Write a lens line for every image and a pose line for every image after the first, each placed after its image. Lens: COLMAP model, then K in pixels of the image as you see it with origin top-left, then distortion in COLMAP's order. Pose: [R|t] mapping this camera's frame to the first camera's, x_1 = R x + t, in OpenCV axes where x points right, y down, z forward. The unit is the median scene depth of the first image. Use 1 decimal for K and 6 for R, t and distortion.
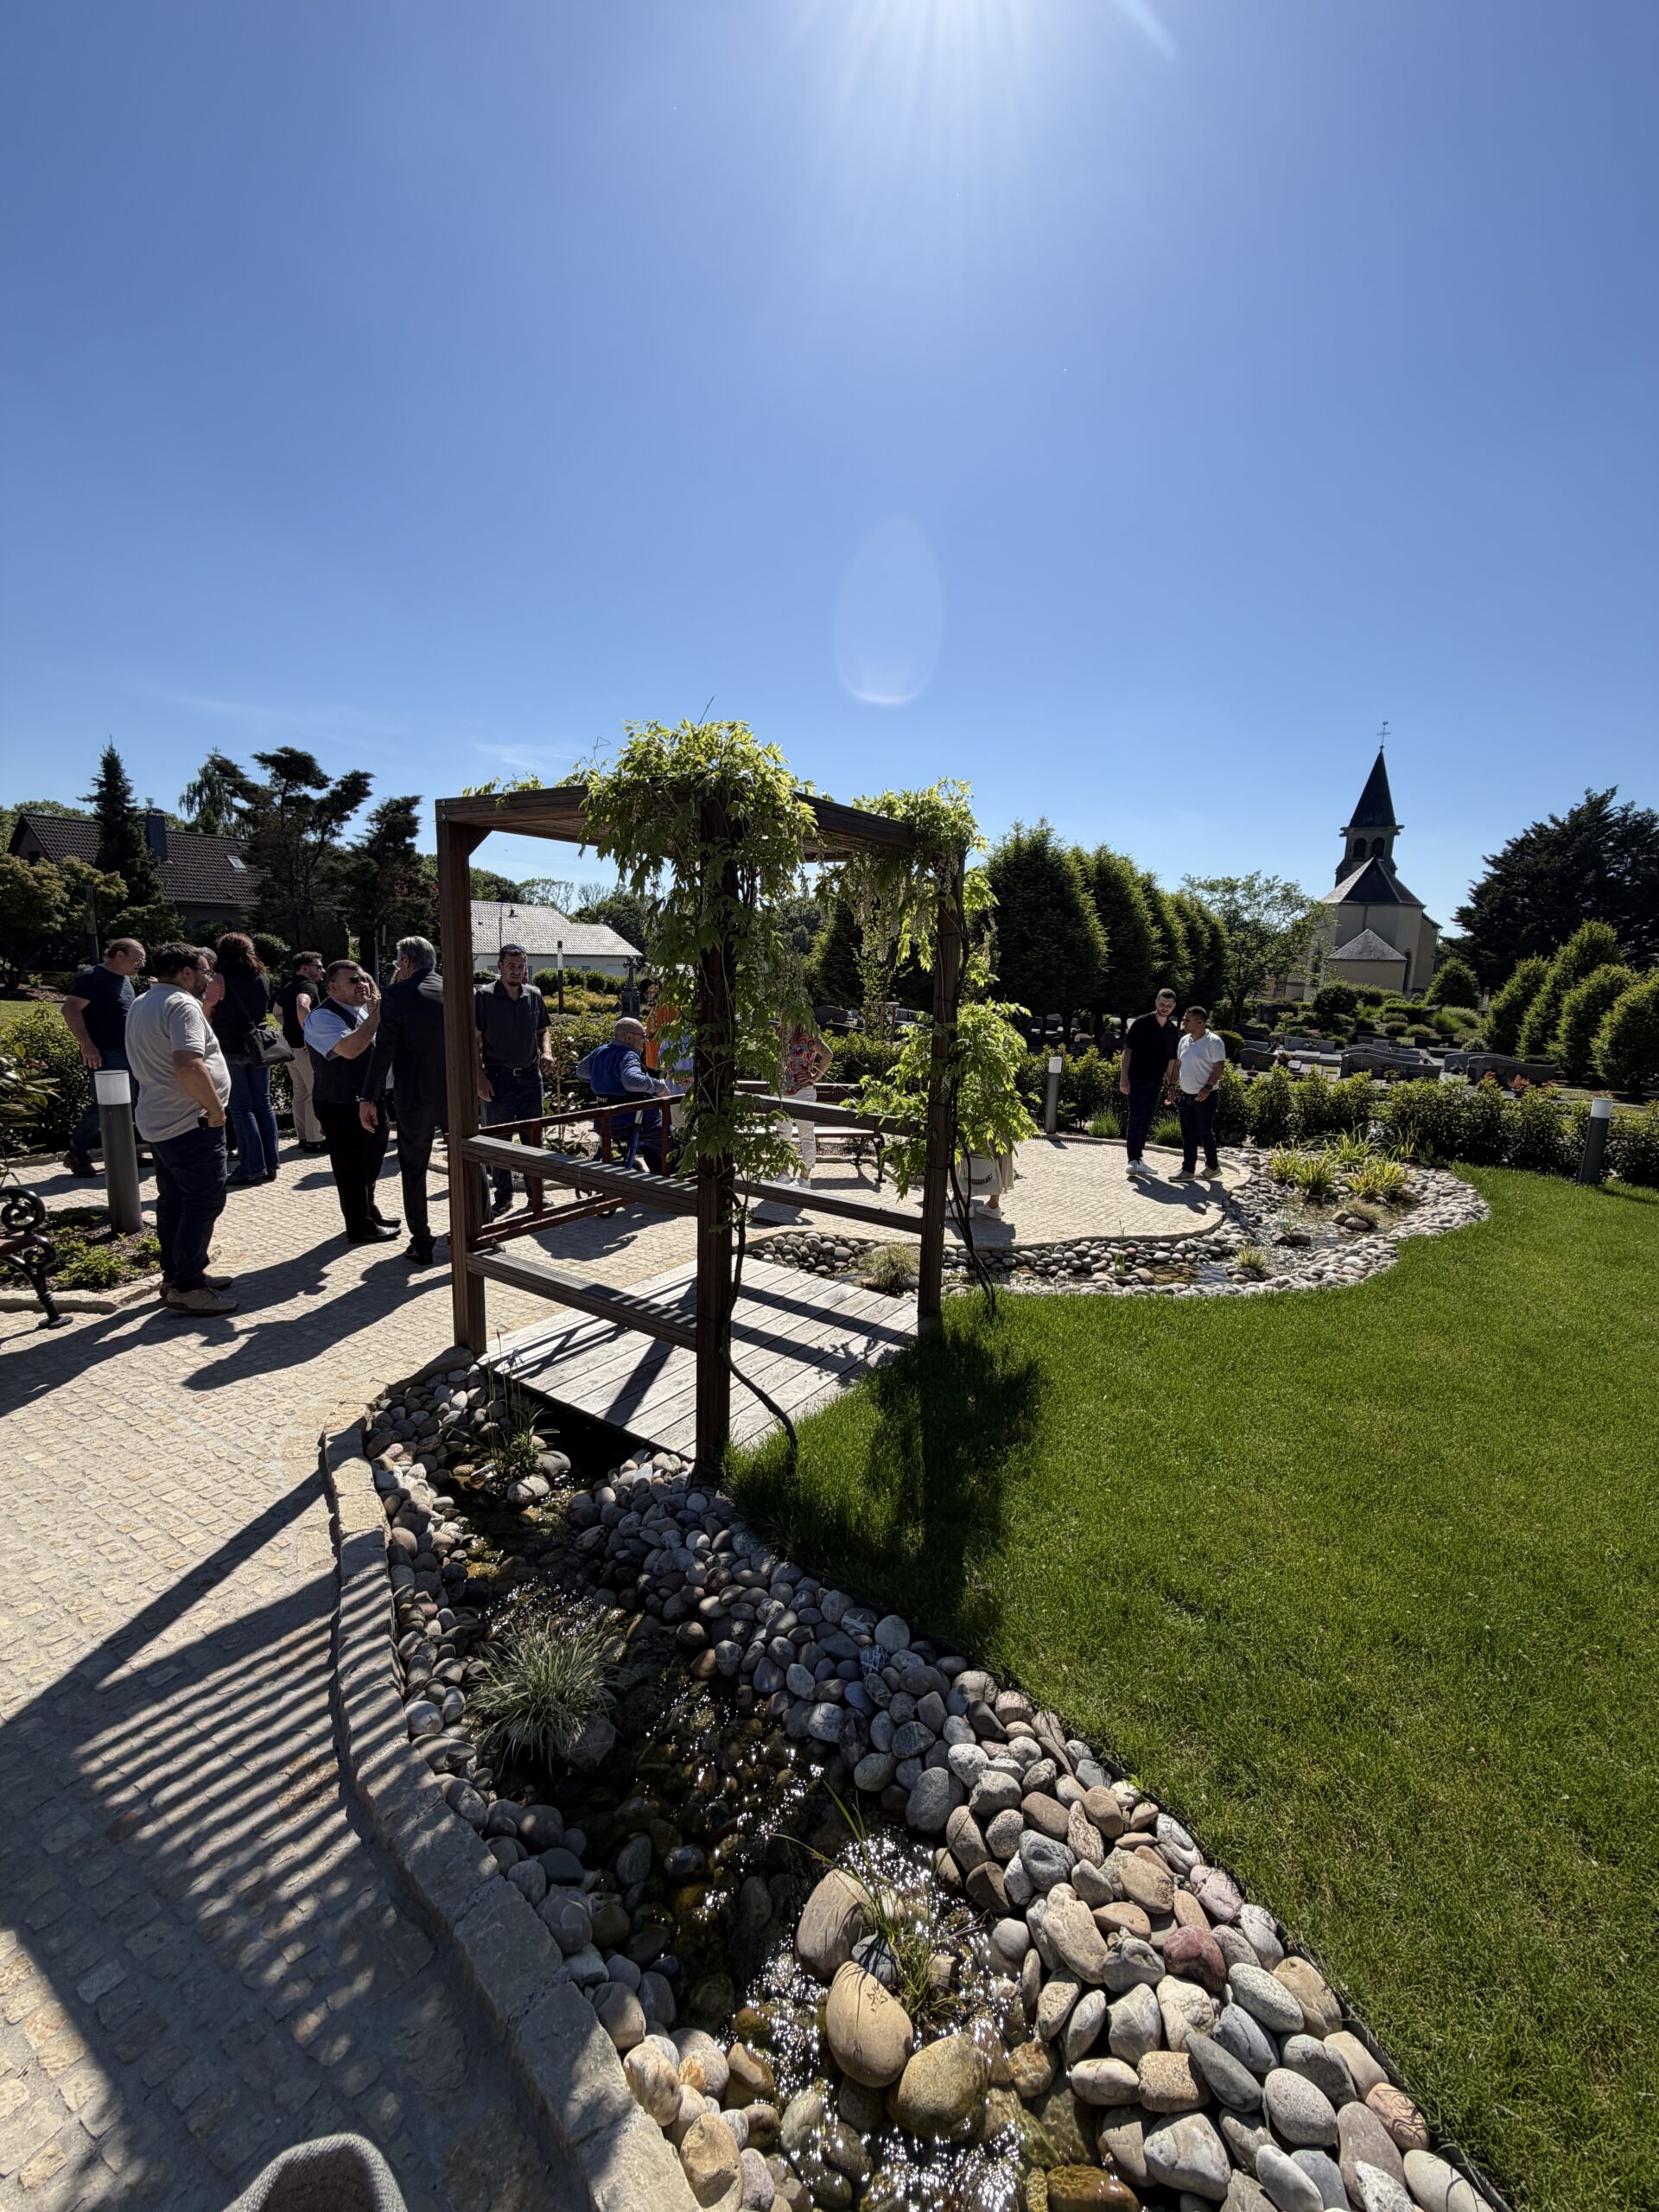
lens RADIAL K [[887.4, 0, 837.9], [0, 887.4, 1108.3], [0, 0, 1]] dist [-0.000669, 0.000940]
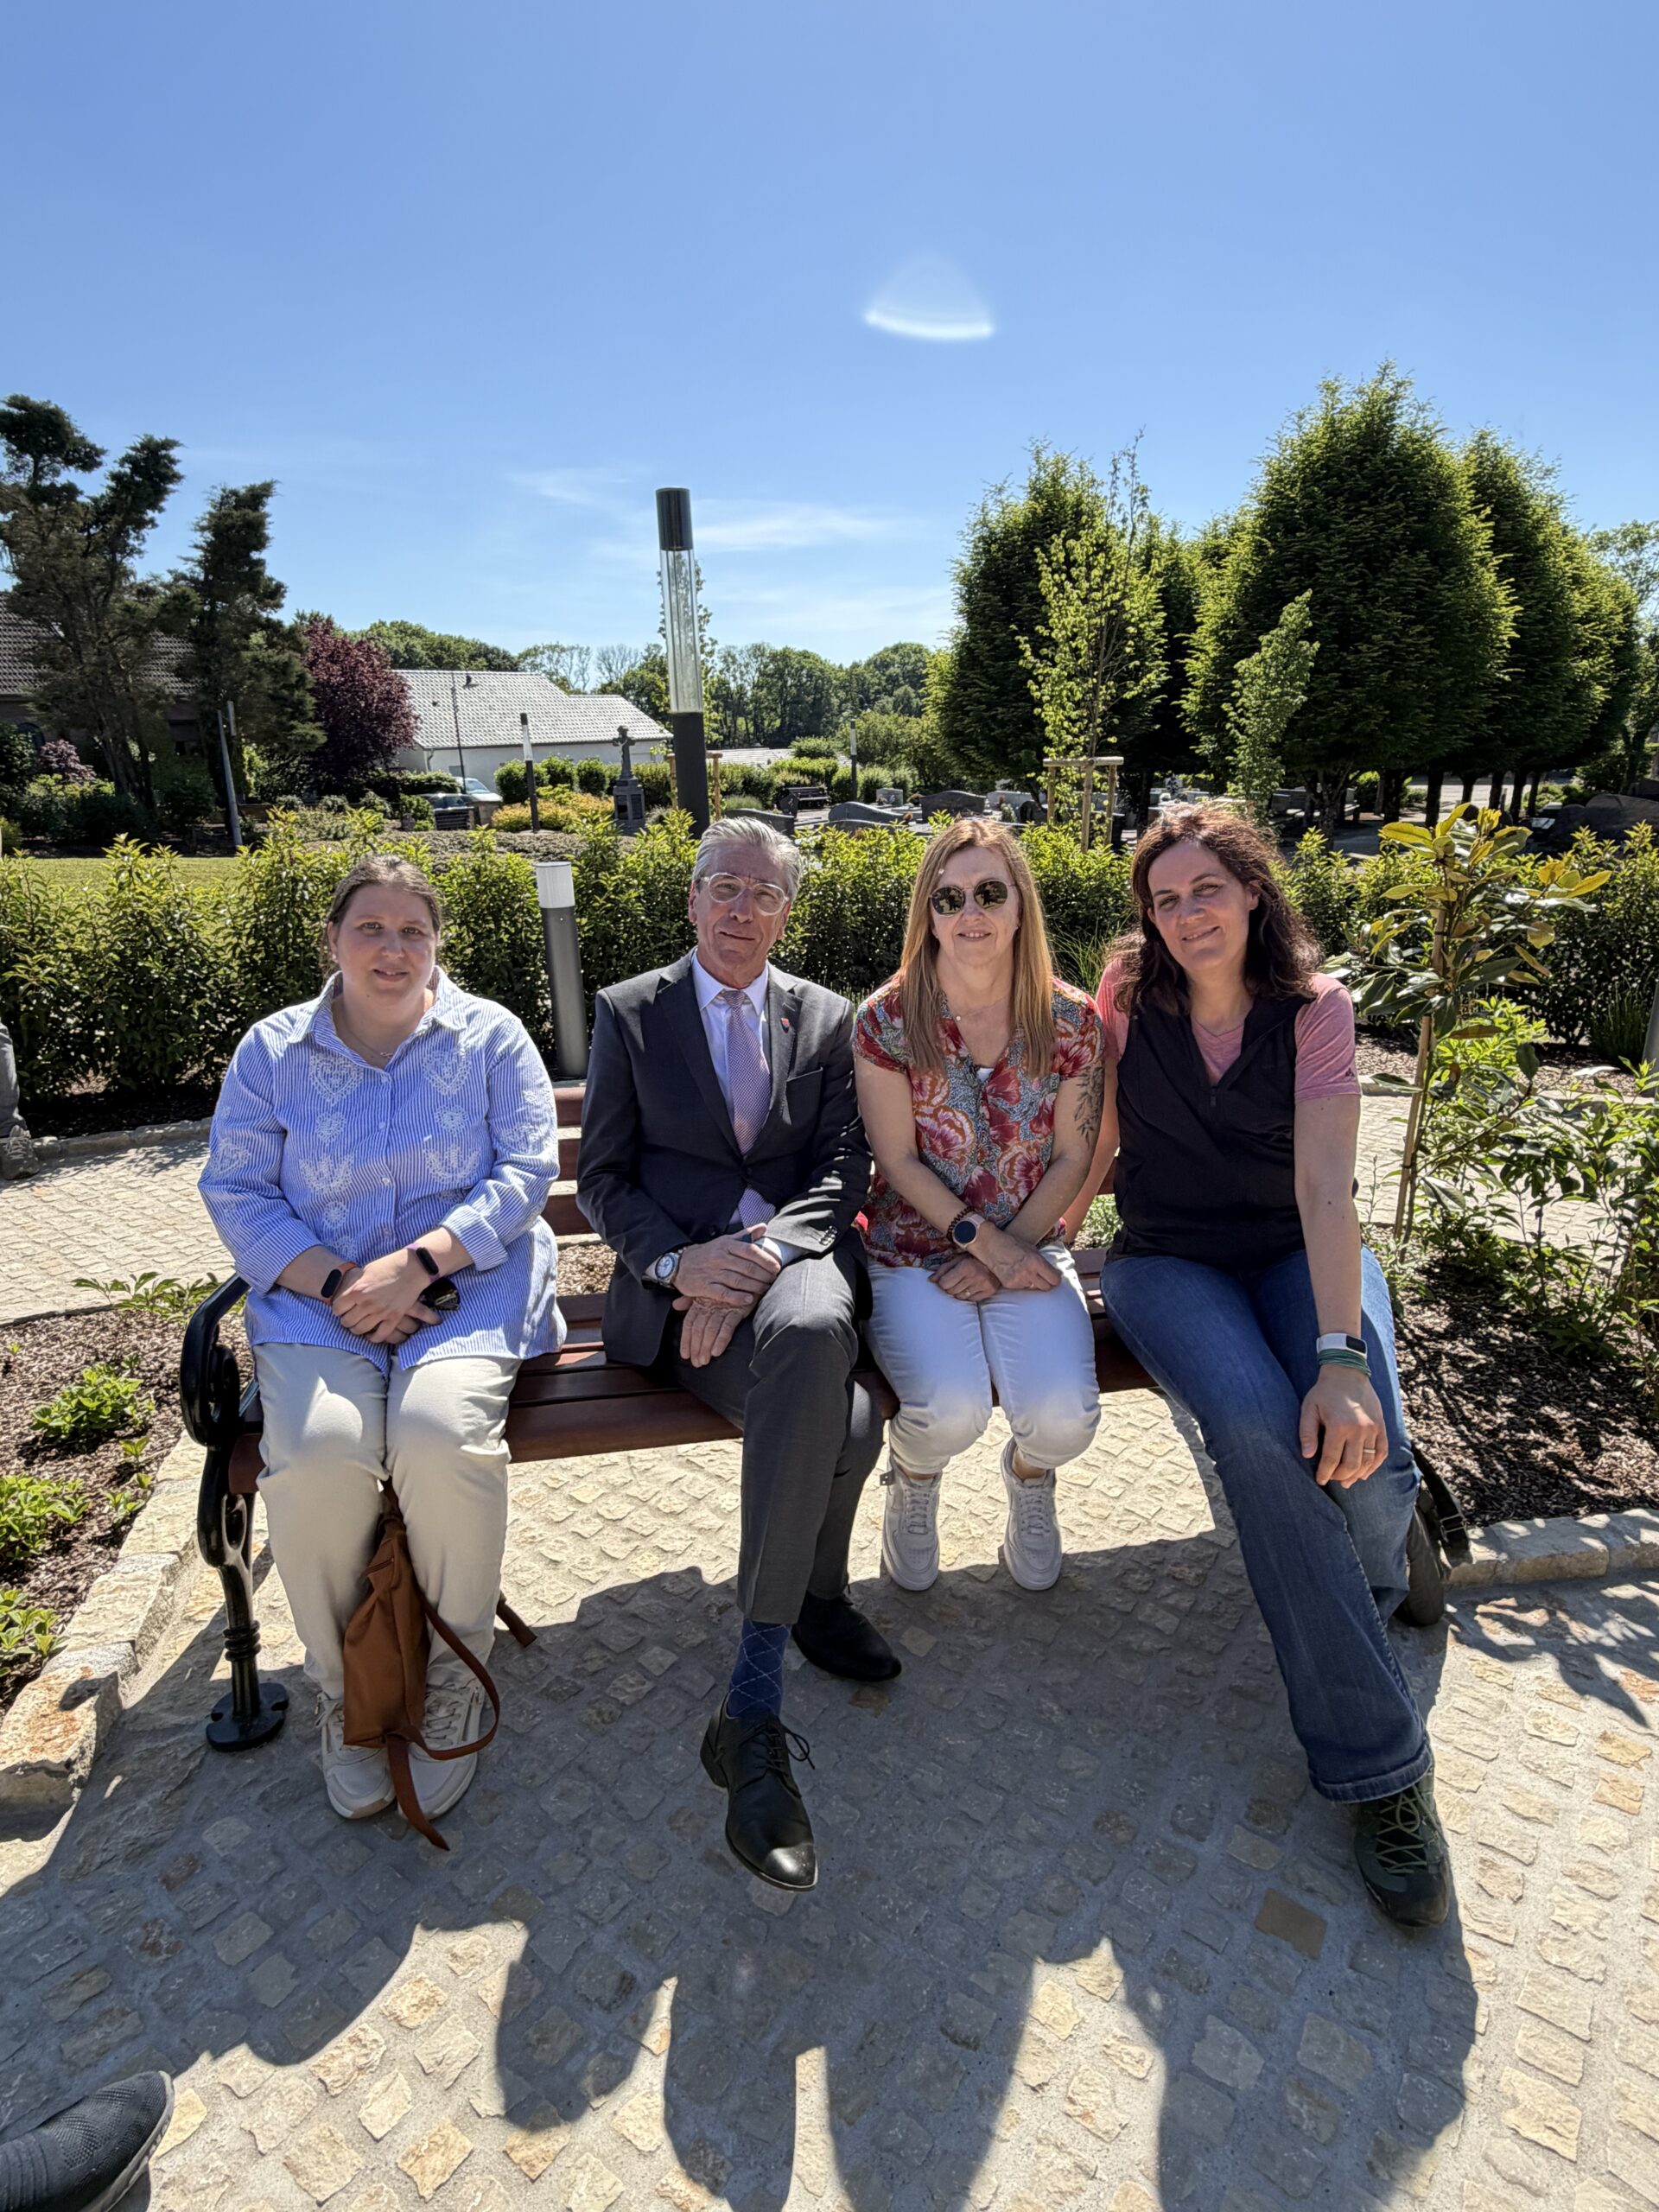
lens RADIAL K [[1154.8, 0, 830.2], [0, 1154.8, 1102.6], [0, 0, 1]] dist [-0.002977, 0.001940]
pose [[0.992277, -0.033331, -0.119481, -0.008660], [0.049543, 0.989551, 0.135403, -0.017087], [0.113719, -0.140276, 0.983560, 0.206099]]
